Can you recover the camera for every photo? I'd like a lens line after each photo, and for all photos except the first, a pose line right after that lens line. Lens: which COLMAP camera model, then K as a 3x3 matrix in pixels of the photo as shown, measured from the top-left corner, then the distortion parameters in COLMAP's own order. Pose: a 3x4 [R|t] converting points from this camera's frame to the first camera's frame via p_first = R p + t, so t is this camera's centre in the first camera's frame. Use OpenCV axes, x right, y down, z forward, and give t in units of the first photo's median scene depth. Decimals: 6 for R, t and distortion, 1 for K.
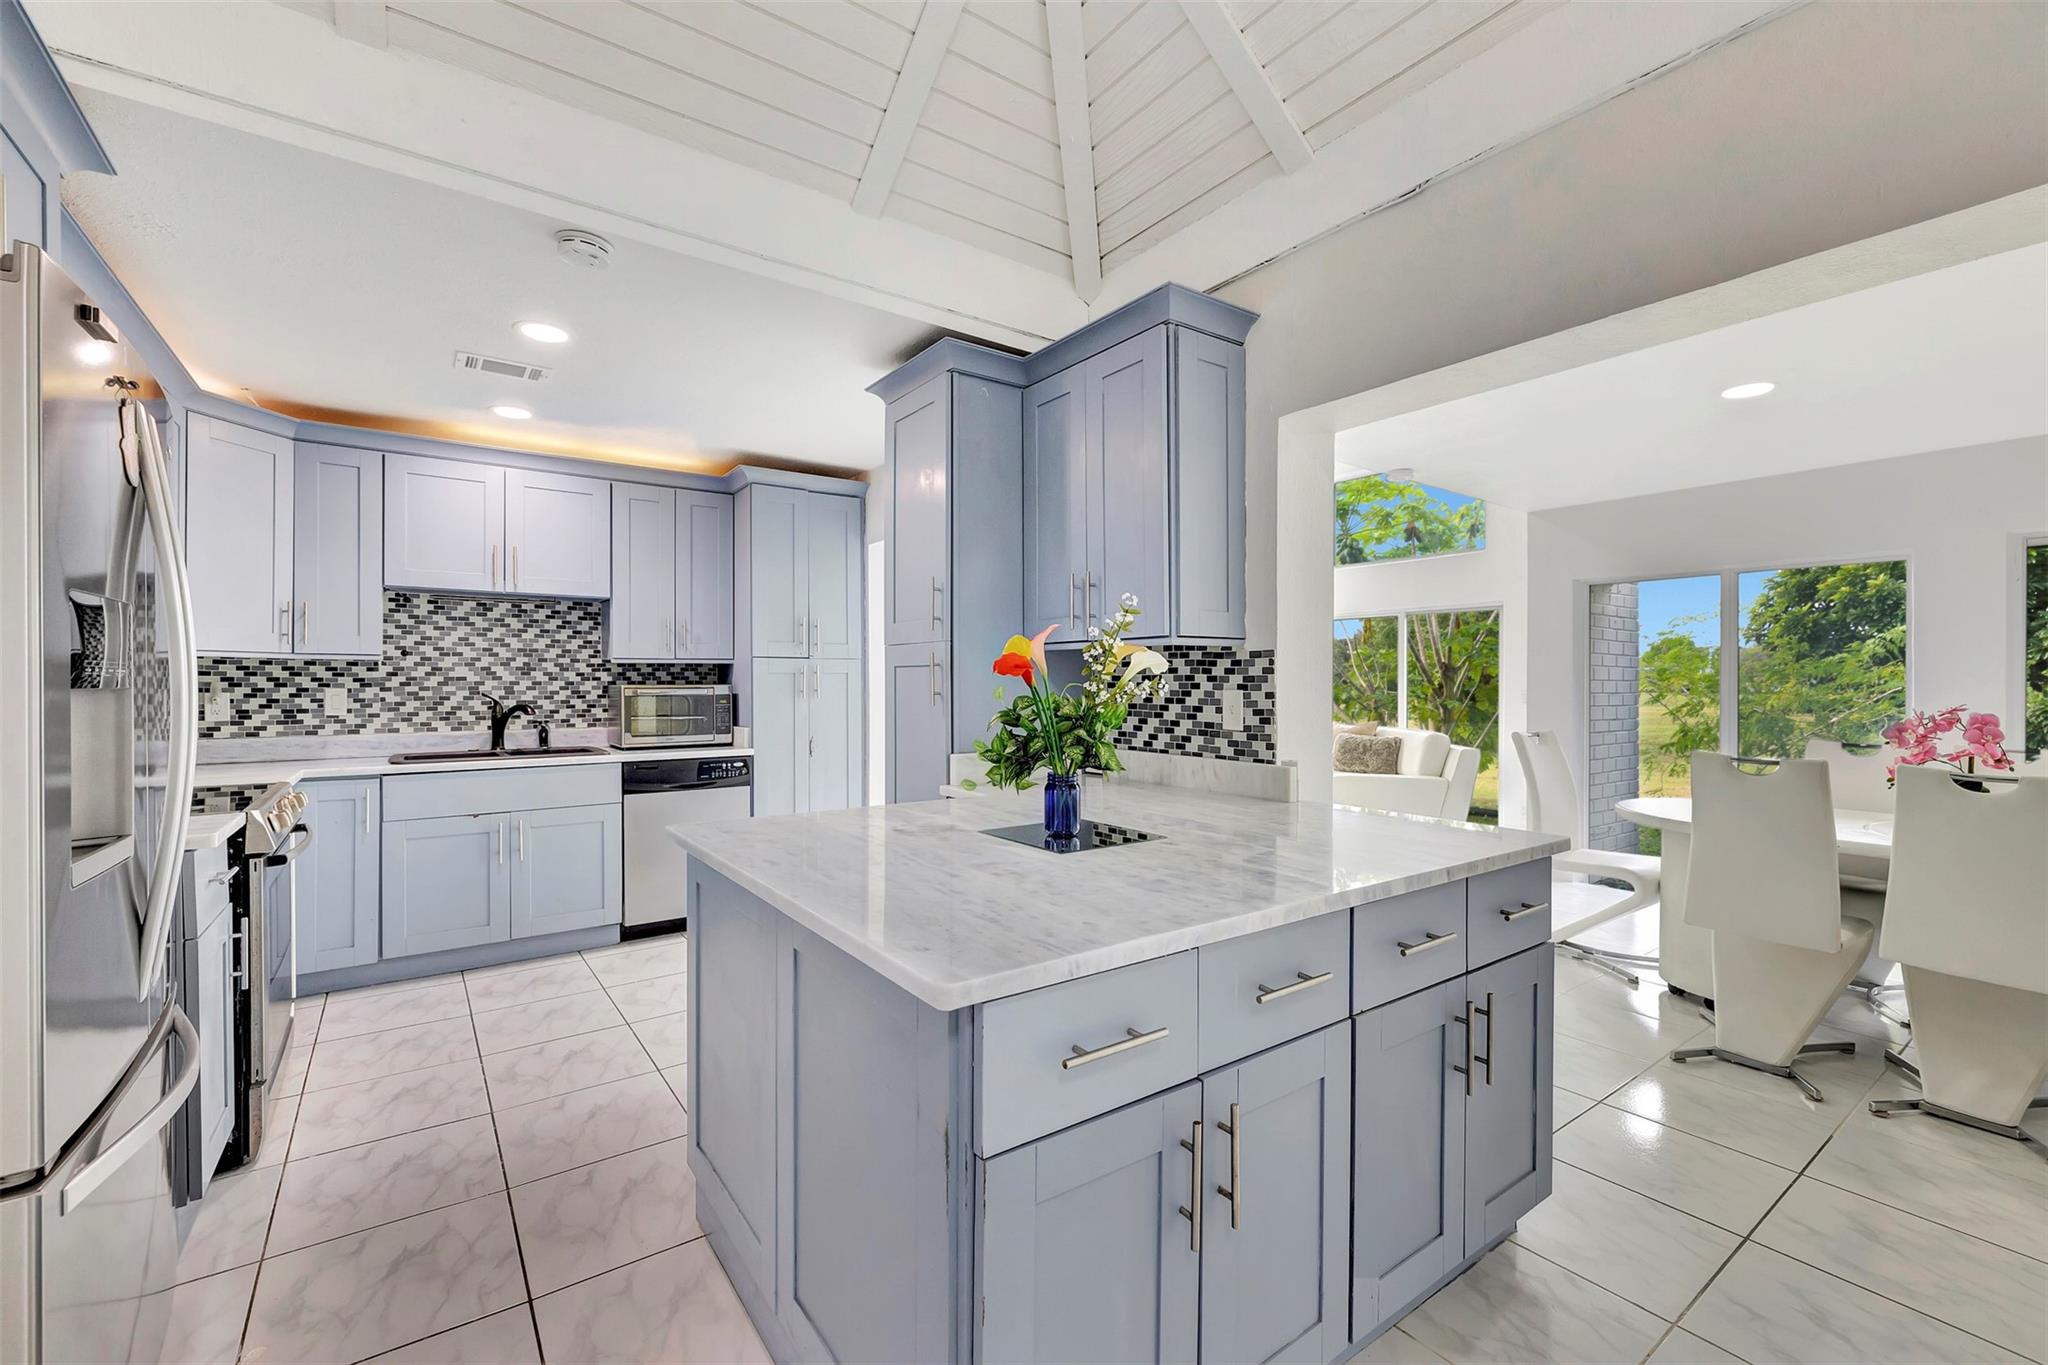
lens RADIAL K [[861.6, 0, 1024.0], [0, 861.6, 682.5], [0, 0, 1]] dist [-0.019004, 0.000129]
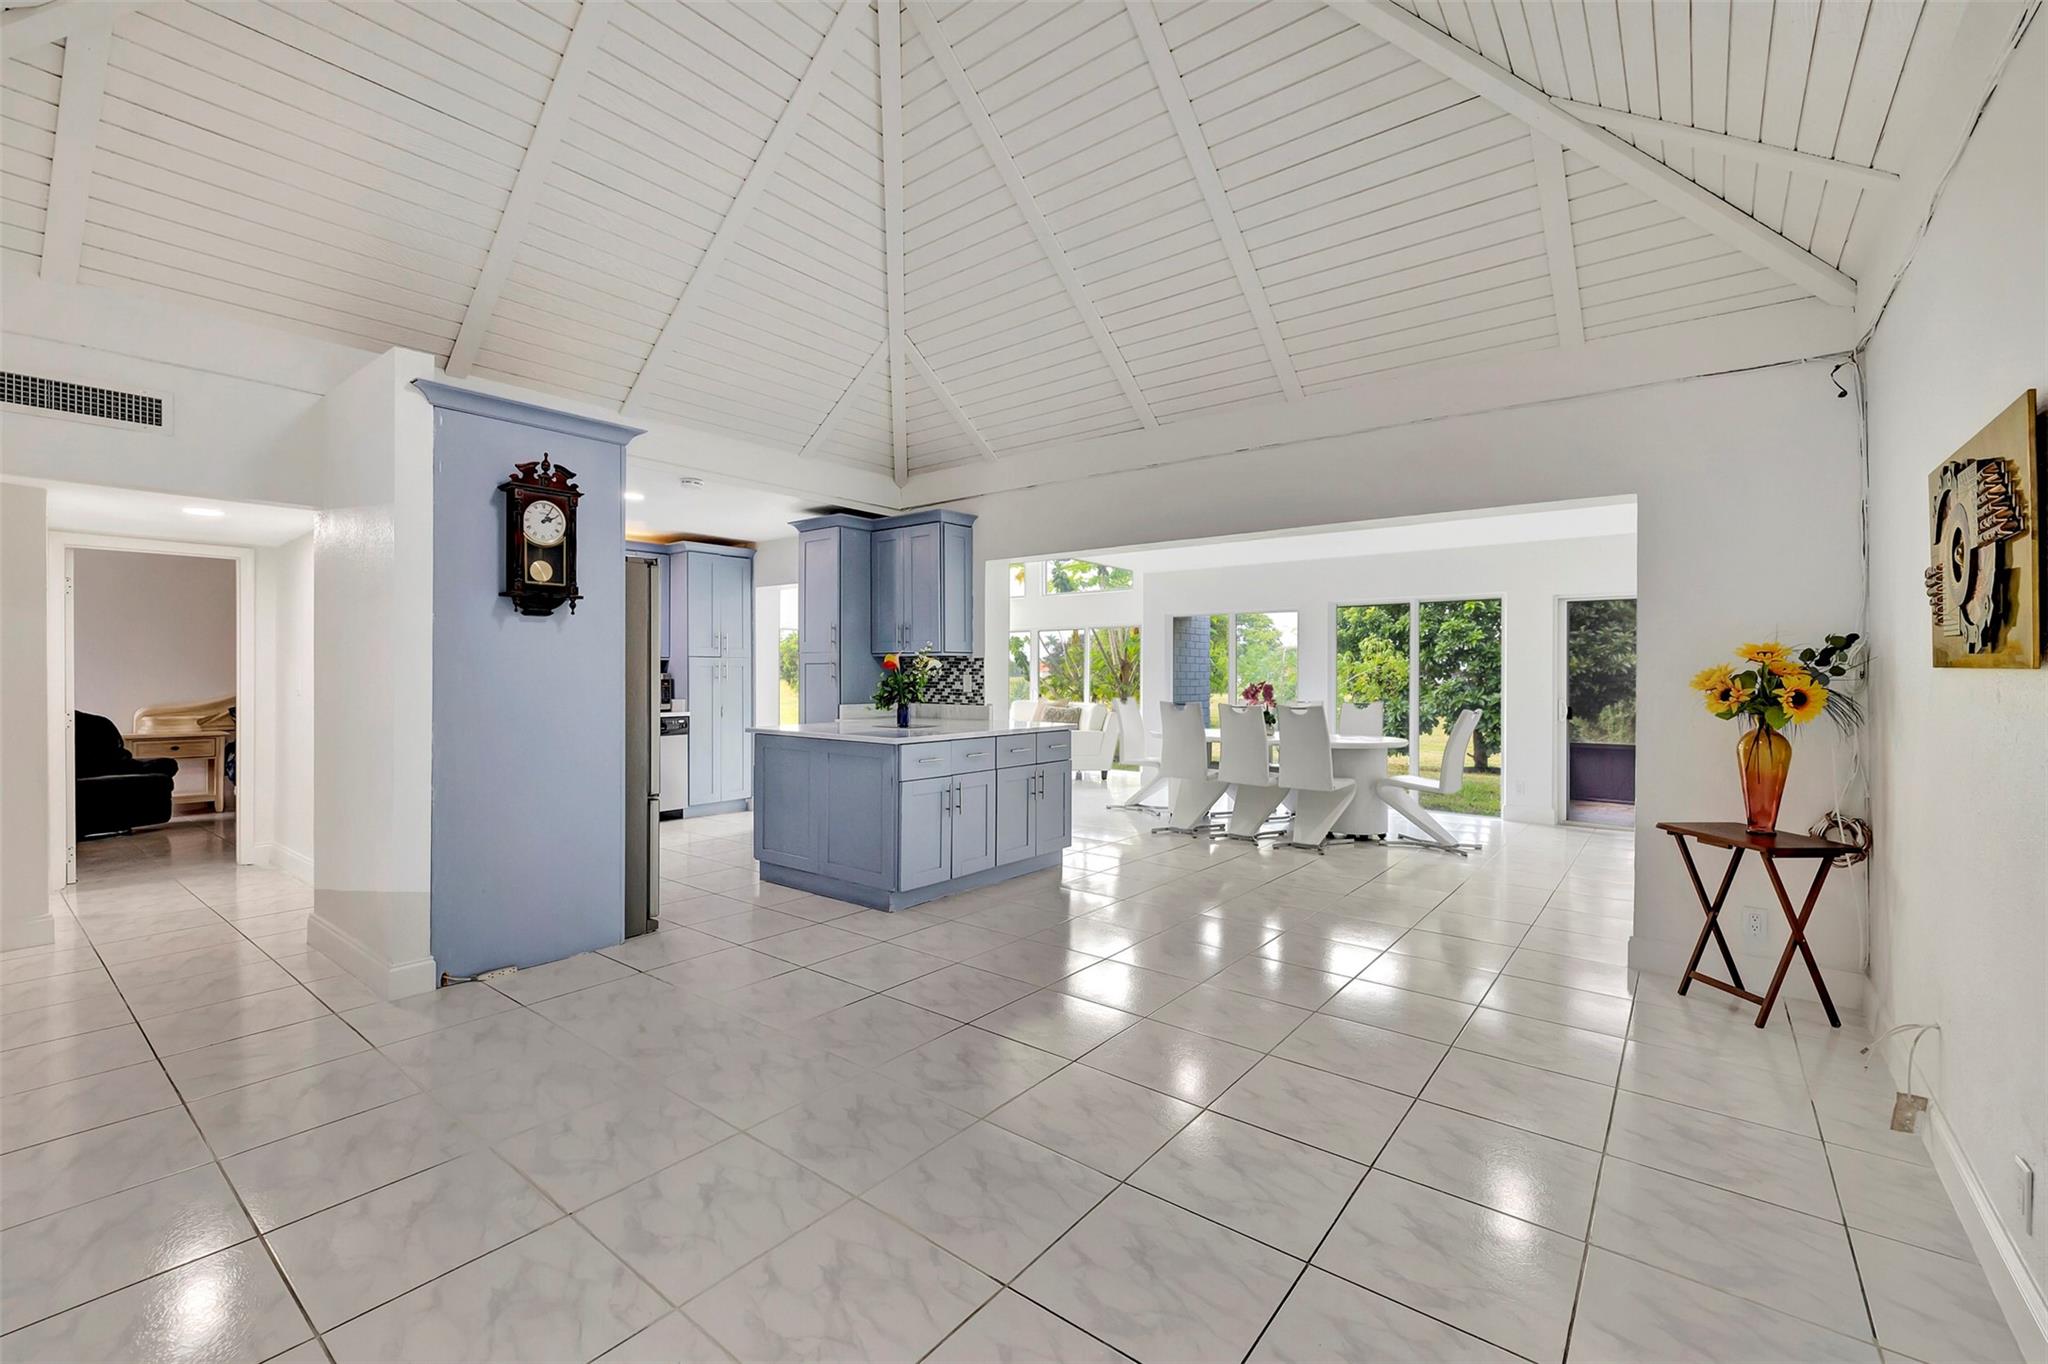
lens RADIAL K [[861.6, 0, 1024.0], [0, 861.6, 682.0], [0, 0, 1]] dist [-0.019004, 0.000129]
pose [[0.962092, -0.001429, 0.272722, -0.246196], [-0.000802, 0.999967, 0.008069, 0.009508], [-0.272725, -0.007982, 0.962059, -1.288137]]
